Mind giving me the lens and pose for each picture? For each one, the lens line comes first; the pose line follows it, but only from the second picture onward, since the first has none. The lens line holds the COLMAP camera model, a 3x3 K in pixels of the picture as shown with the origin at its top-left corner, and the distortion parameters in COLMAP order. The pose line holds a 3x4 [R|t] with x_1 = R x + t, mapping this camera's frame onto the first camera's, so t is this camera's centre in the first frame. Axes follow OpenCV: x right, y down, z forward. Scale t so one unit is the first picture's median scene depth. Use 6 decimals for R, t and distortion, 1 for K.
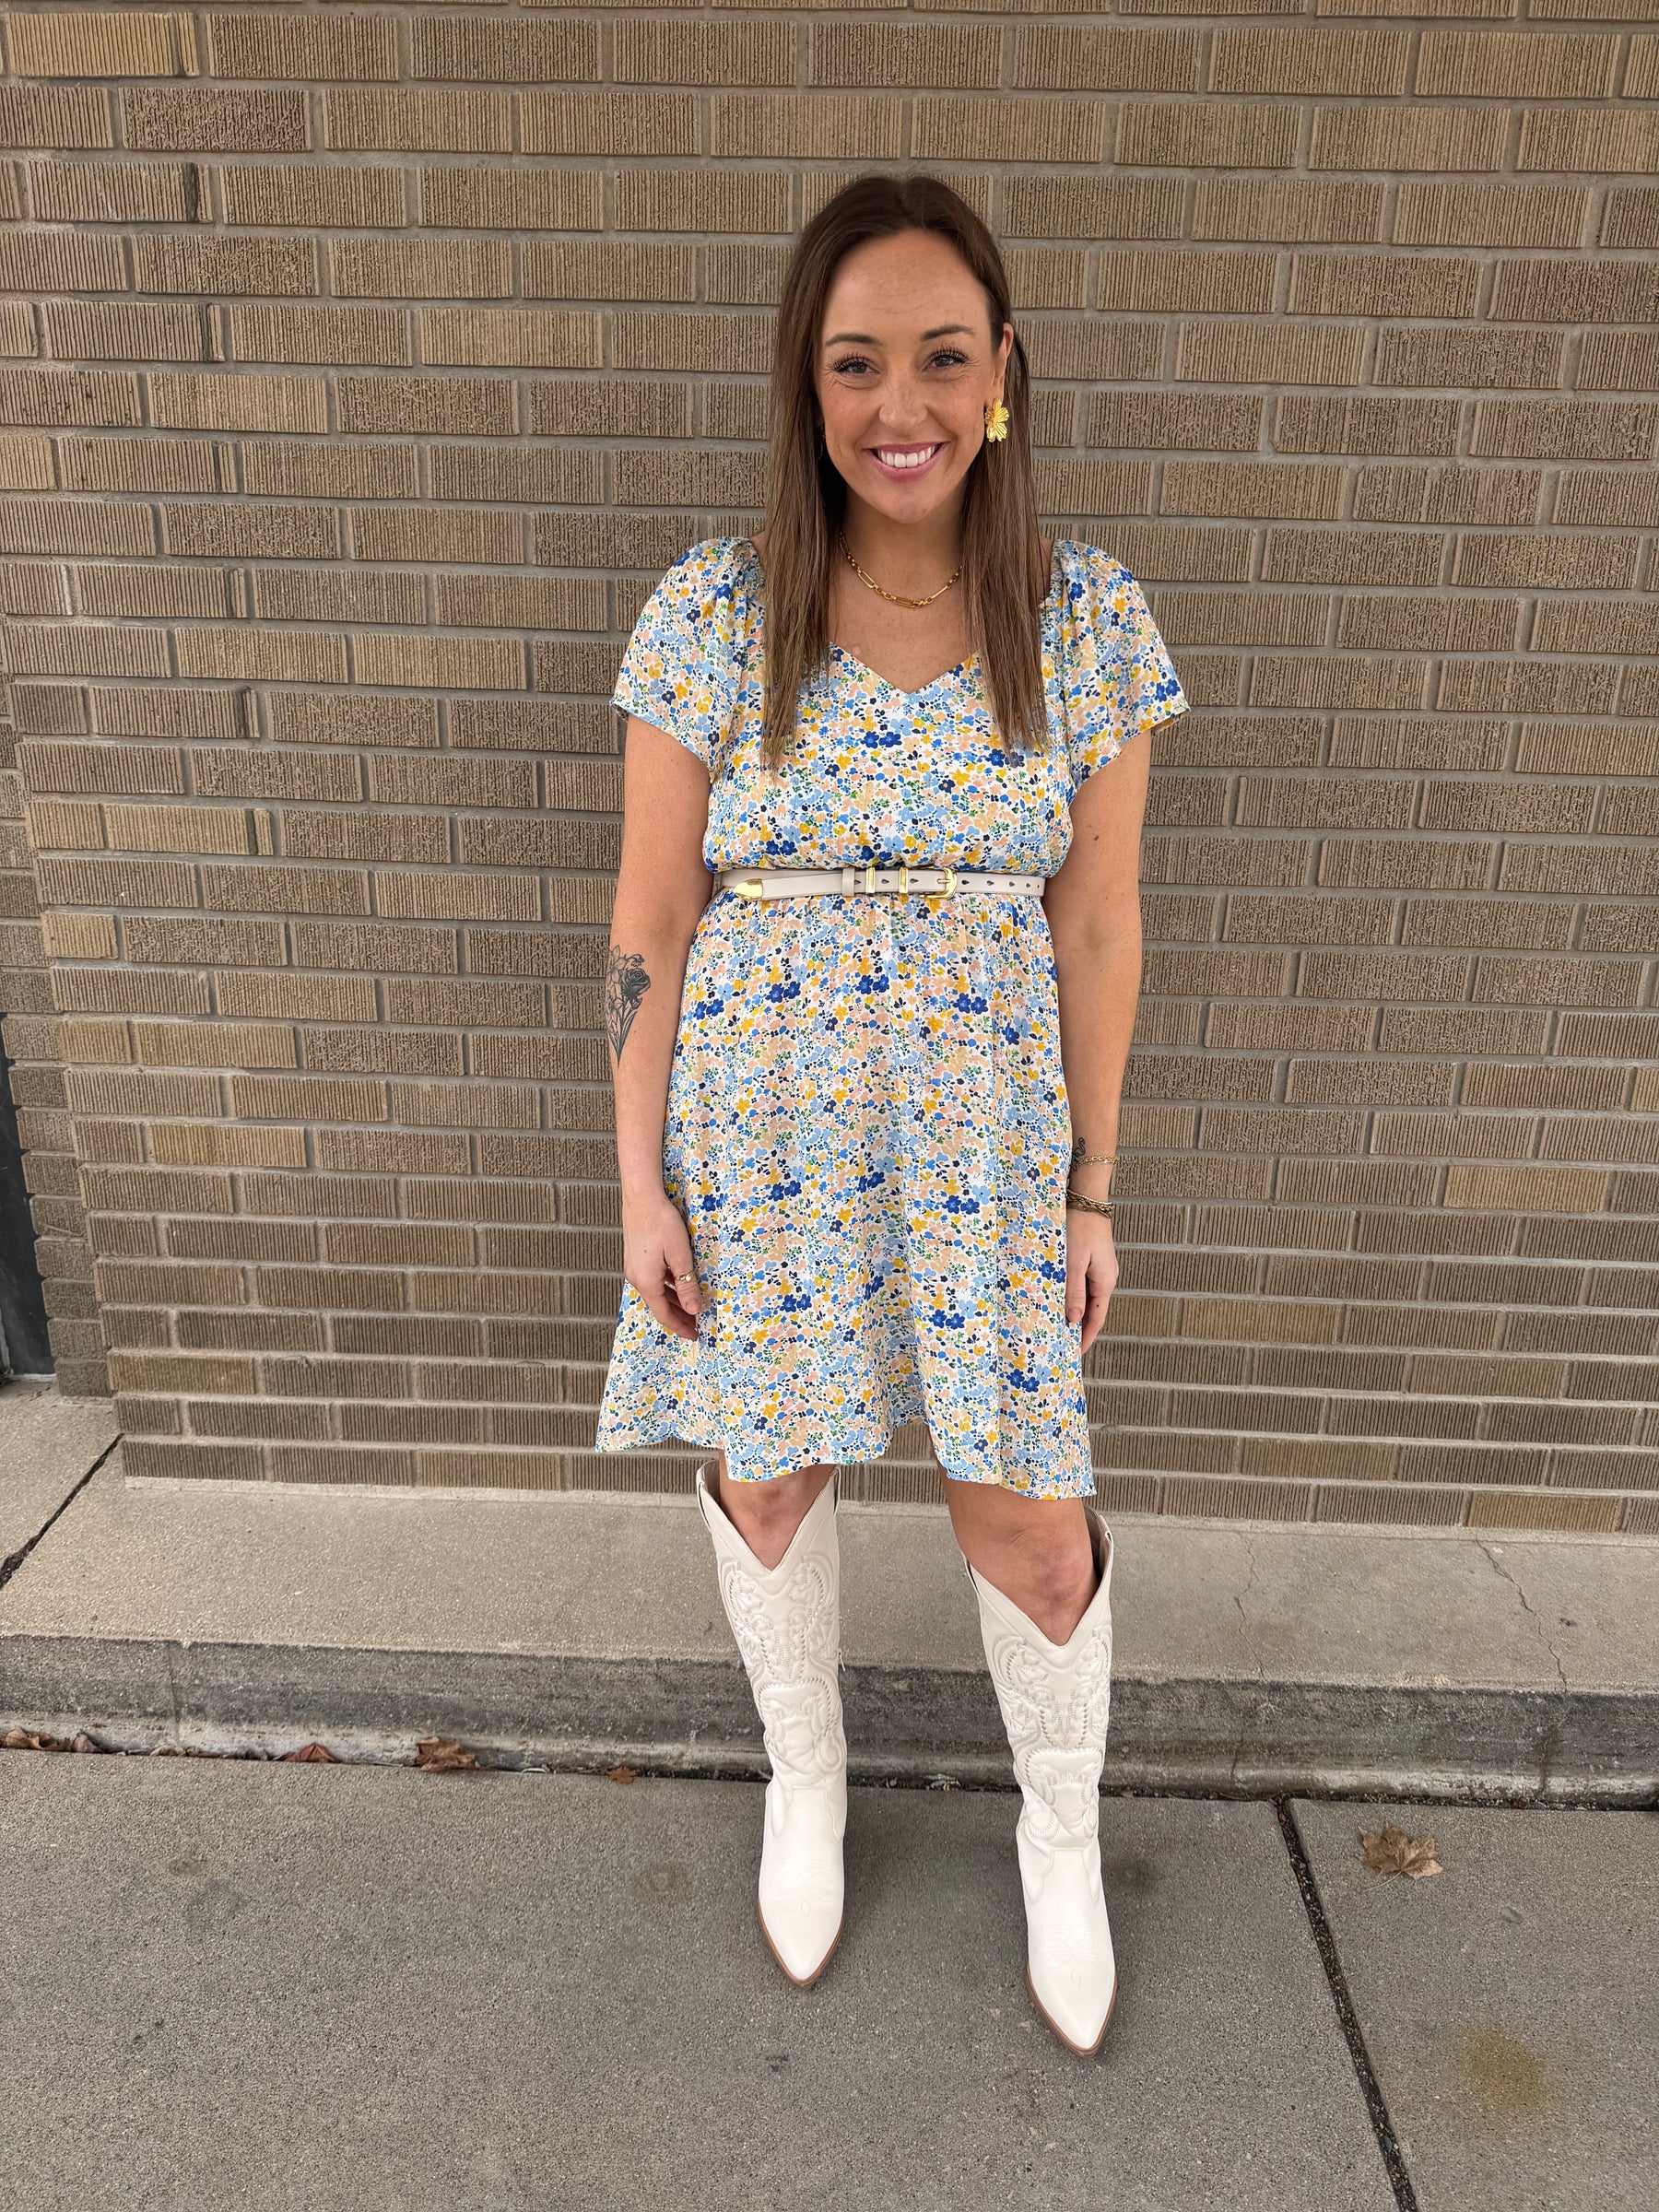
lens RADIAL K [[1522.2, 0, 810.8], [0, 1522.2, 1120.1], [0, 0, 1]] dist [0.002255, -0.013748]
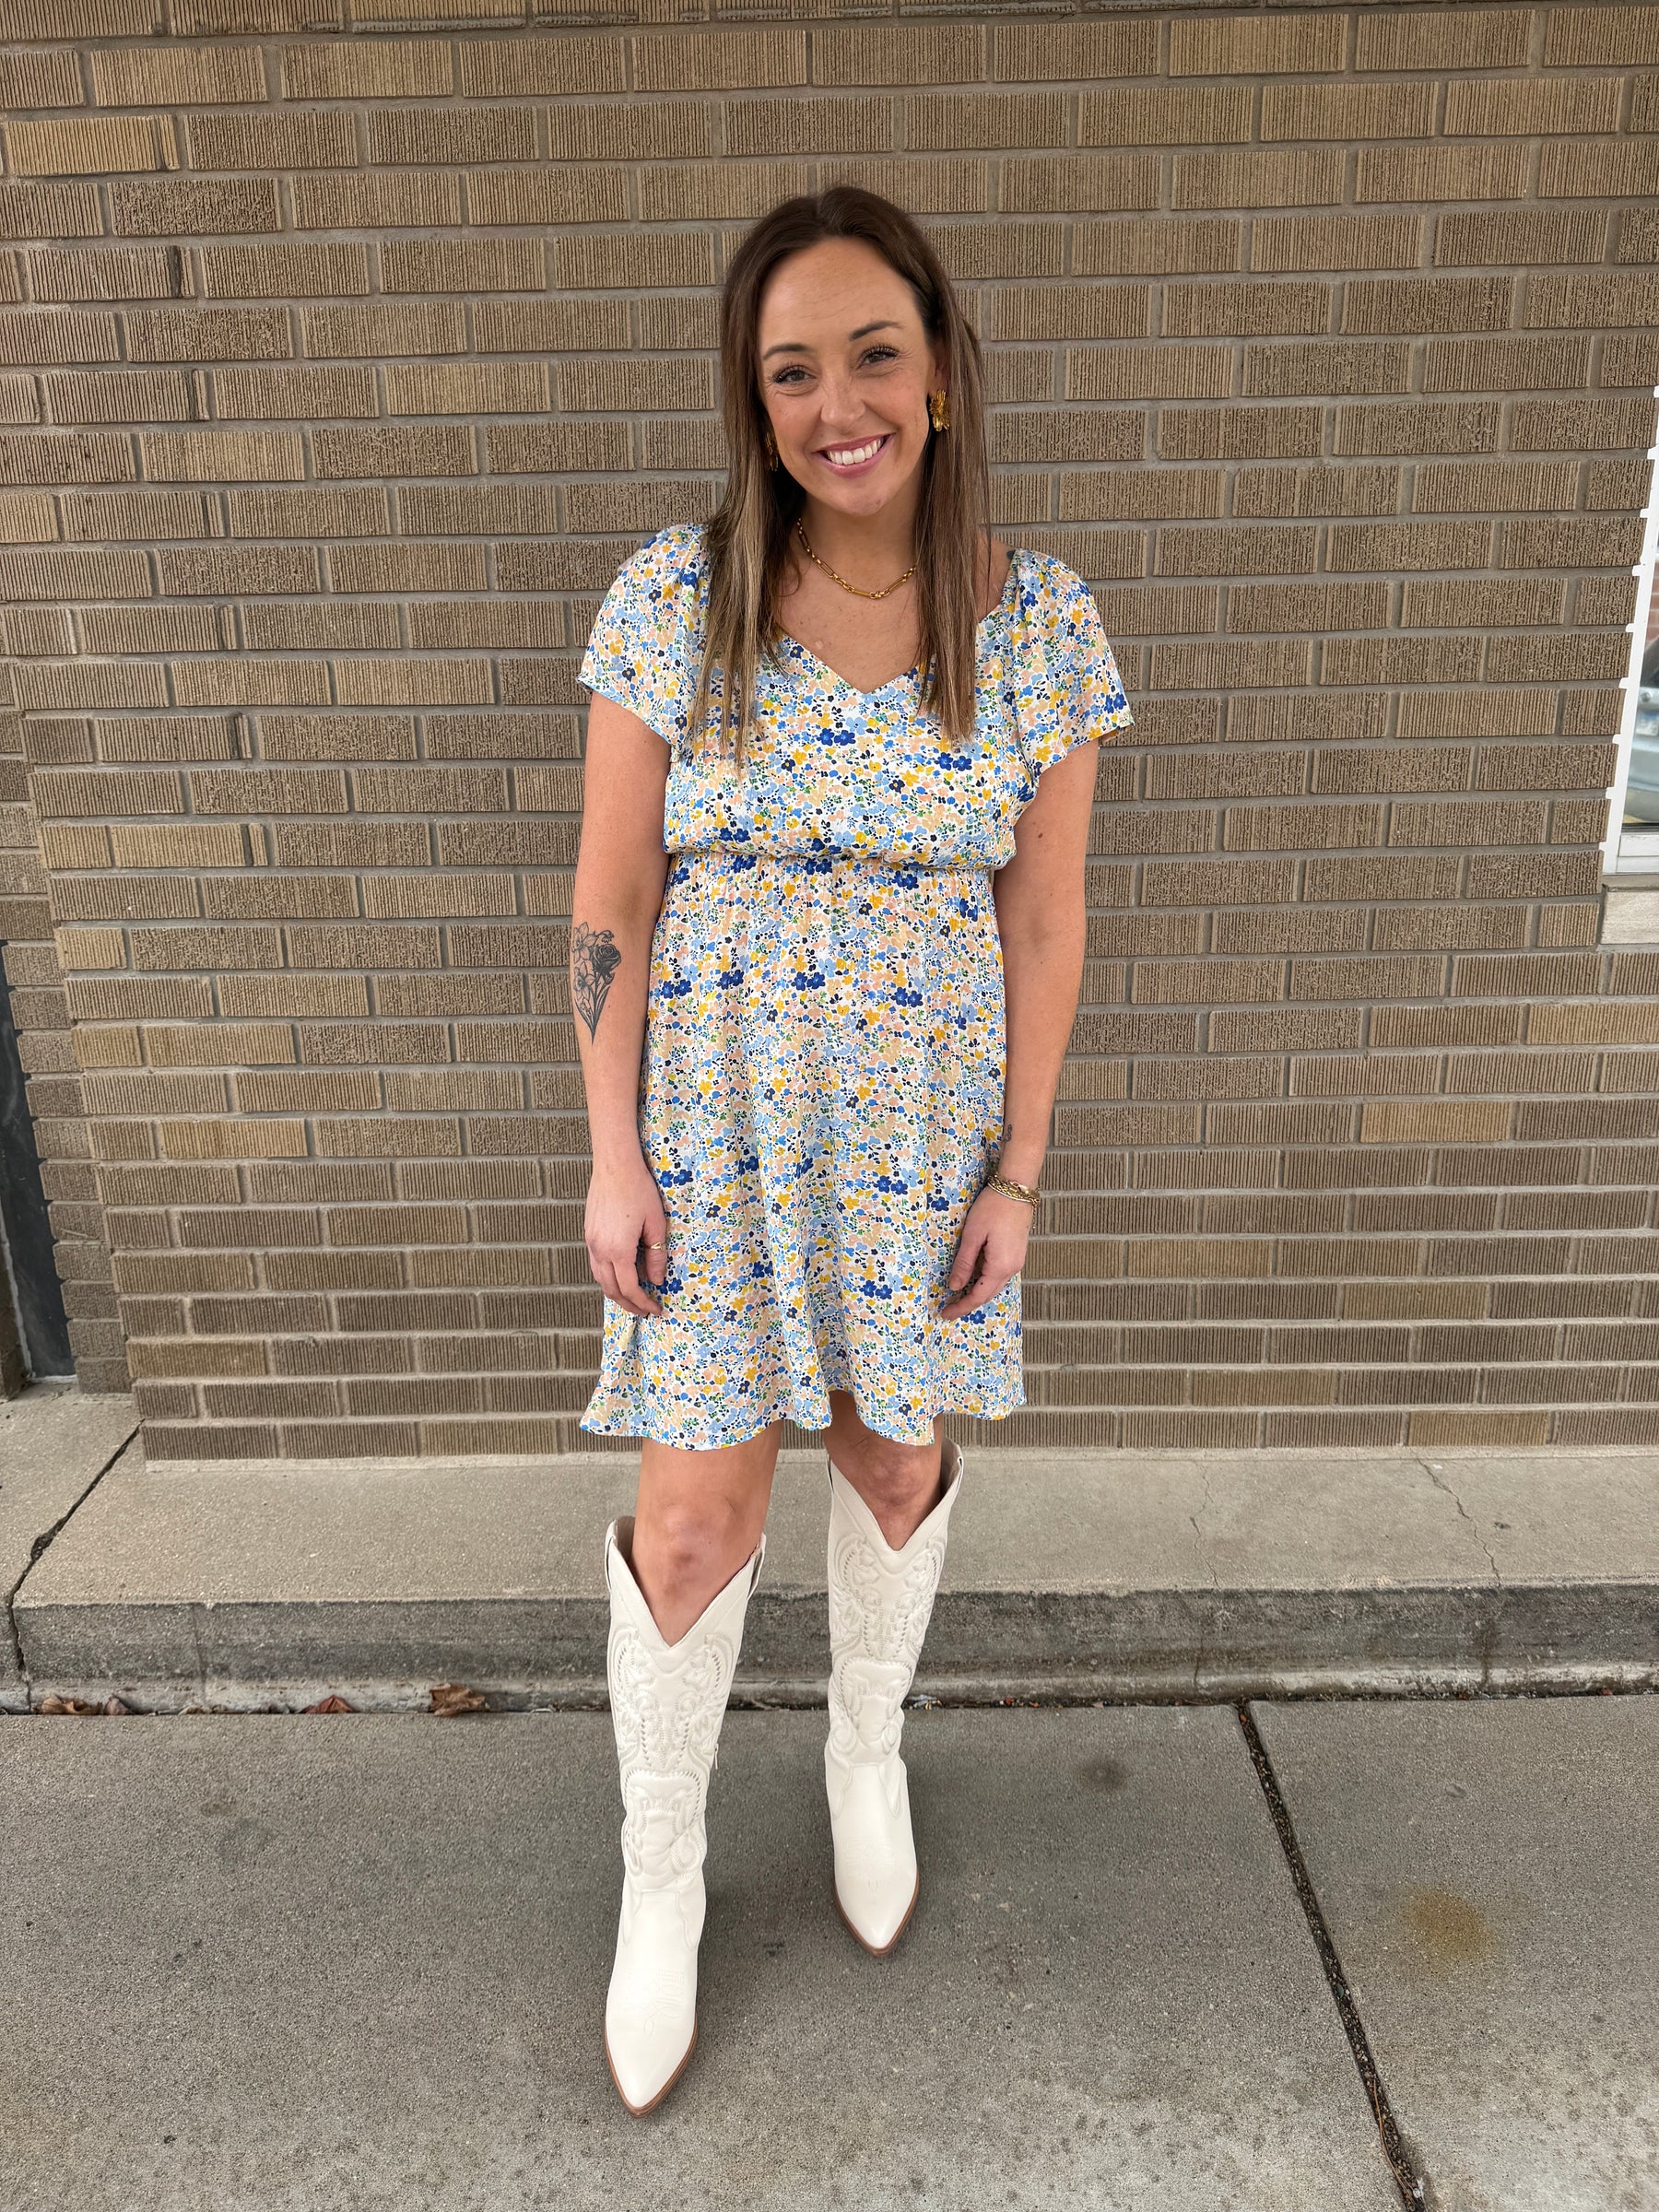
lens RADIAL K [[1521.7, 0, 821.4], [0, 1521.7, 1105.0], [0, 0, 1]] dist [0.013967, -0.027875]
pose [[0.998924, -0.045697, 0.007906, 0.026624], [0.045972, 0.998179, -0.039046, 0.059361], [-0.006108, 0.039367, 0.999206, -0.087140]]
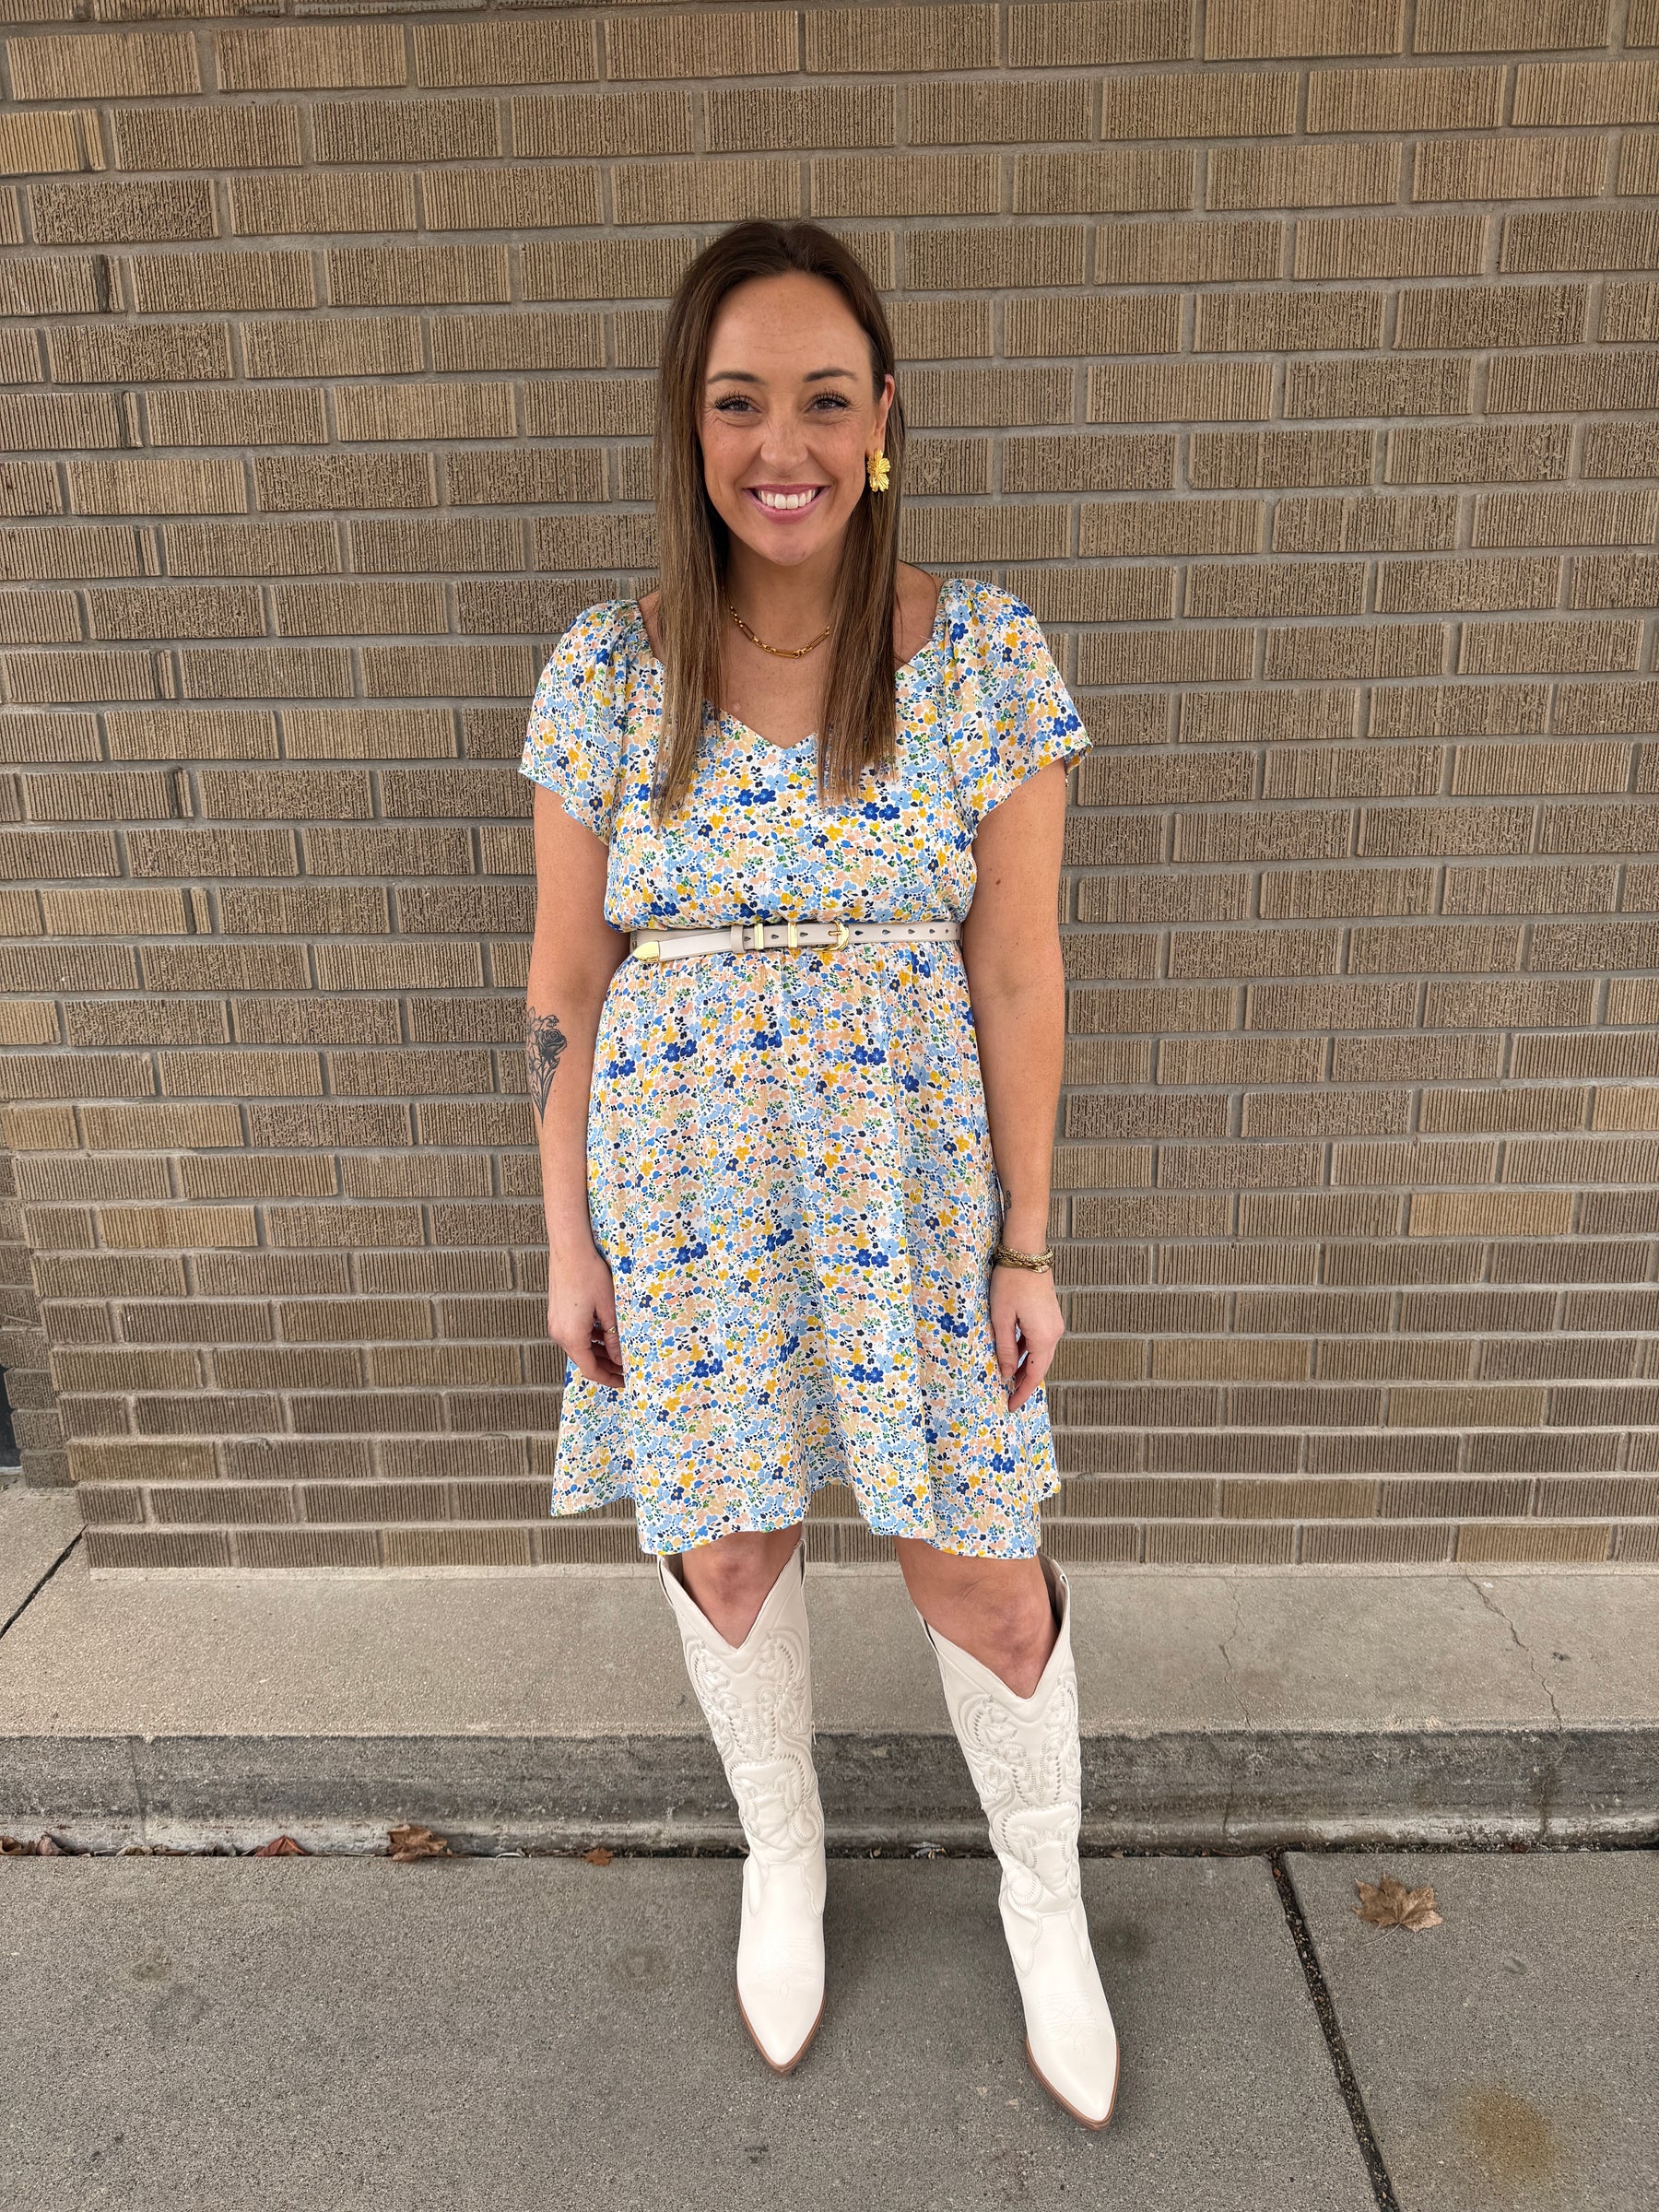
lens RADIAL K [[1518.5, 0, 818.7], [0, 1518.5, 1122.9], [0, 0, 1]] dist [0.003830, -0.014218]
pose [[0.999056, -0.043373, -0.002334, 0.041972], [0.043263, 0.998431, -0.035558, 0.002404], [0.003873, 0.035424, 0.999365, 0.013305]]
